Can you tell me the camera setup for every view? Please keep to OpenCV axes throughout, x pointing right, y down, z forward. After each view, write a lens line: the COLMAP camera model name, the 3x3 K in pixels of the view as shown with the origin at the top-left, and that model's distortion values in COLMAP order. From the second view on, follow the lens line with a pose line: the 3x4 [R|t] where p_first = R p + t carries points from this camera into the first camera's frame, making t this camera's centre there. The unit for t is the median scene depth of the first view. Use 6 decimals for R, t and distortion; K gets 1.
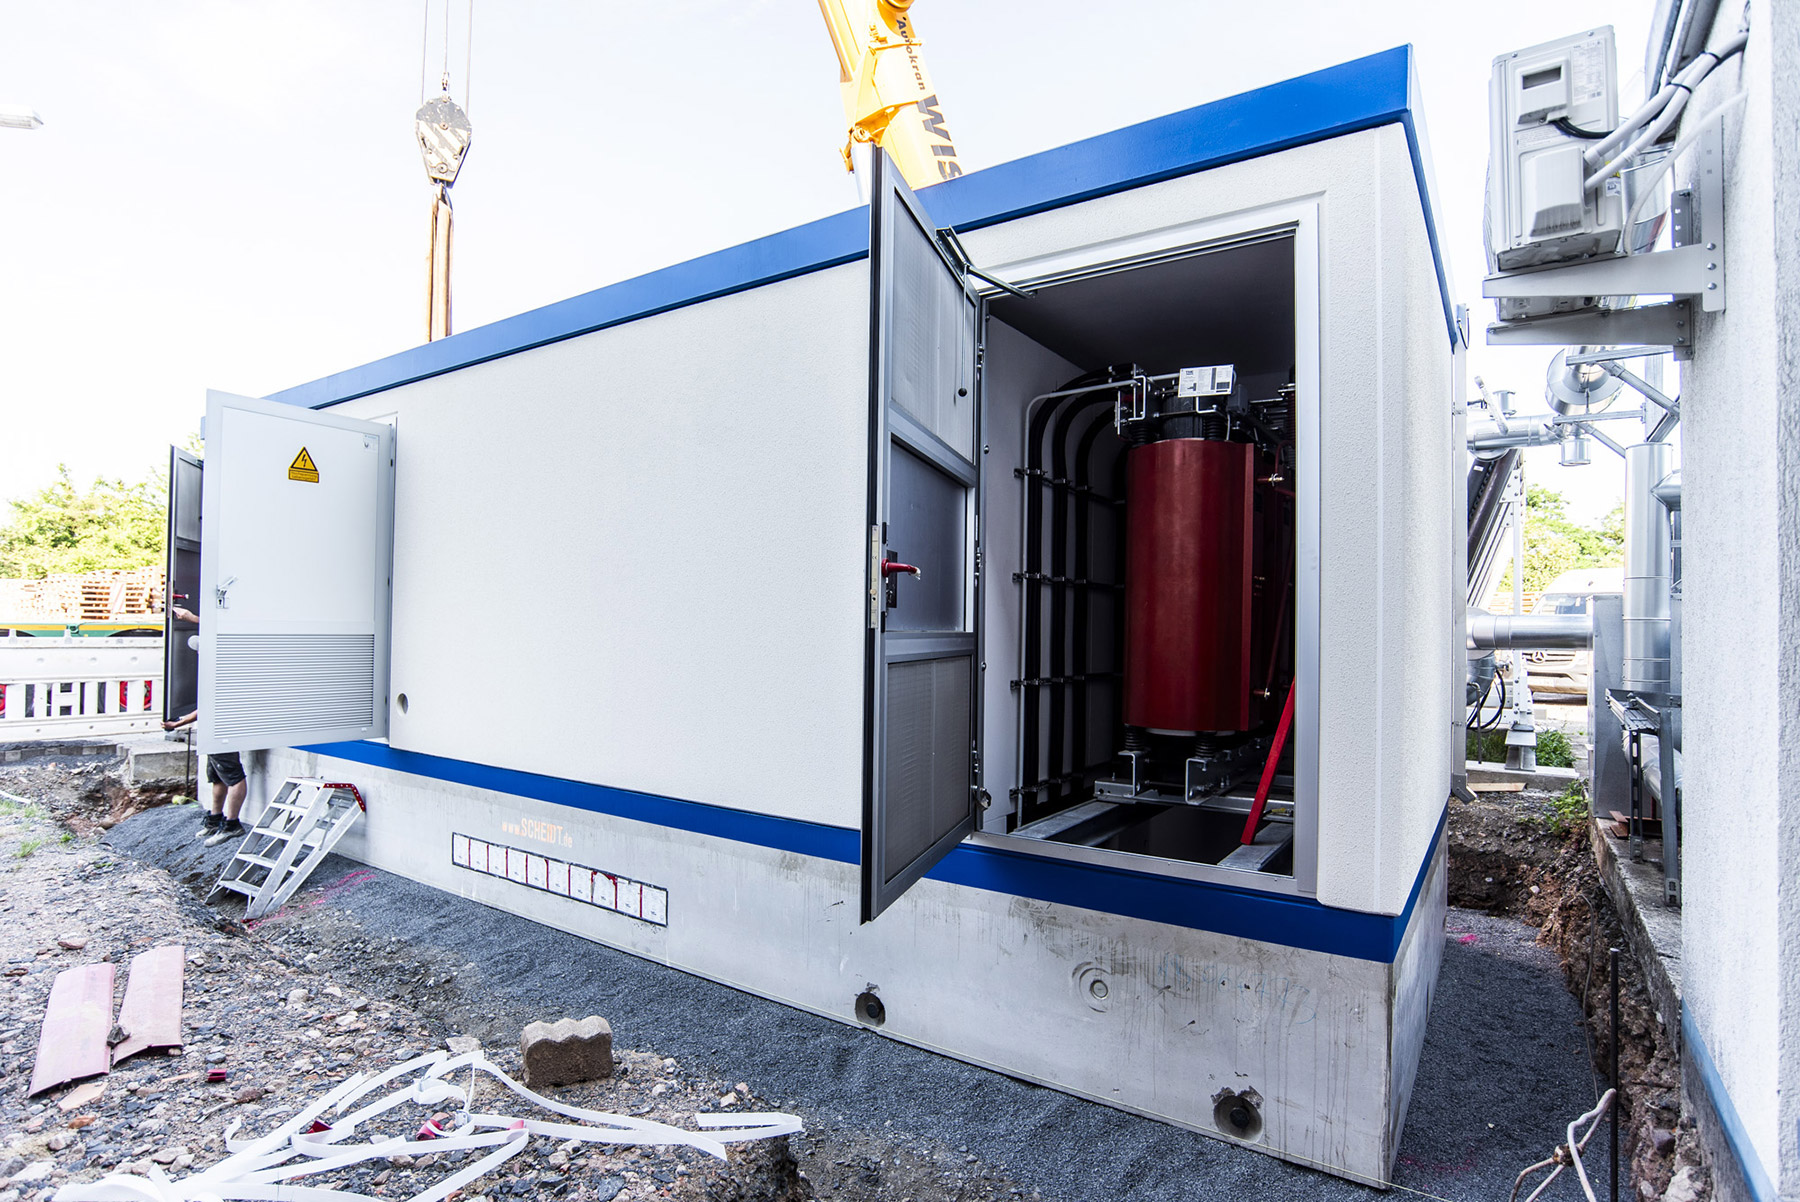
lens RADIAL K [[925.3, 0, 853.9], [0, 925.3, 620.2], [0, 0, 1]] dist [-0.037572, 0.005907]
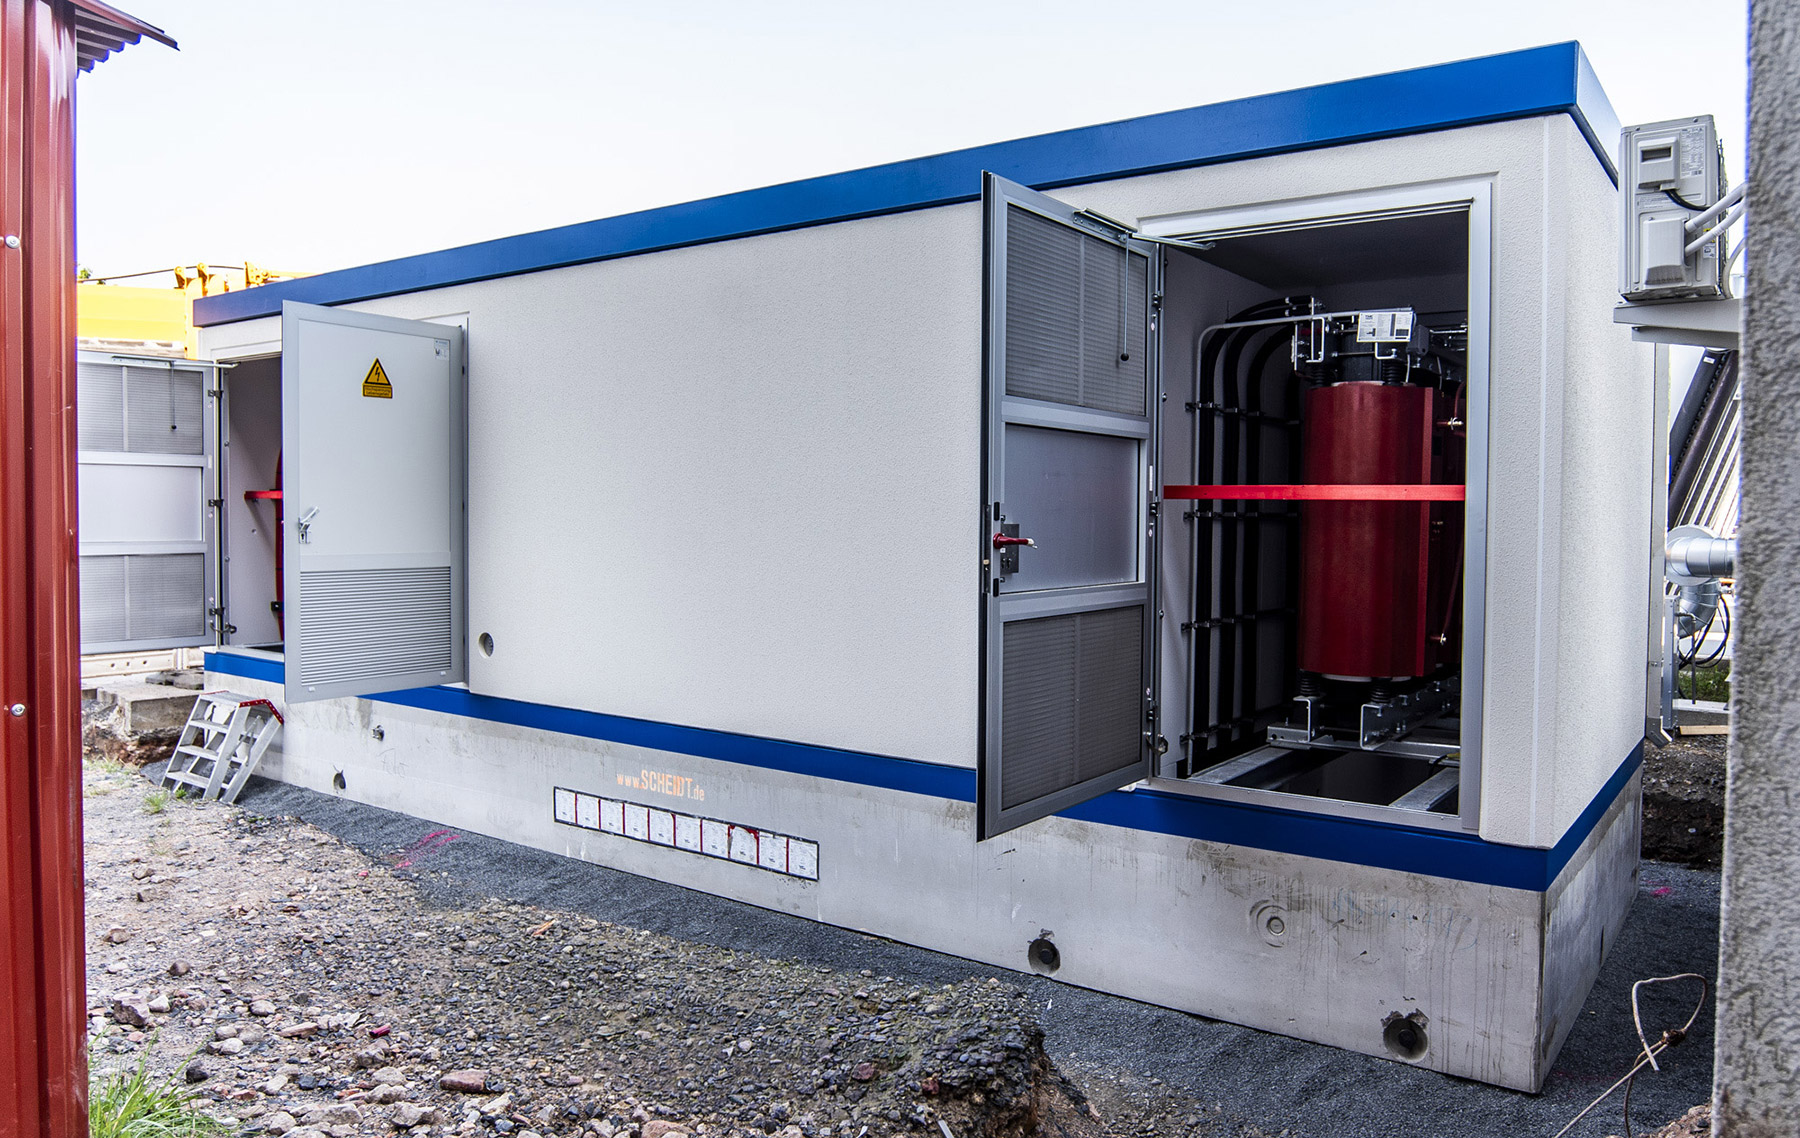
lens RADIAL K [[1283.5, 0, 907.7], [0, 1283.5, 558.6], [0, 0, 1]] dist [-0.039146, -0.004368]
pose [[0.999979, -0.006097, -0.002360, -0.125183], [0.006198, 0.998948, 0.045439, -0.072363], [0.002080, -0.045453, 0.998964, -0.371203]]
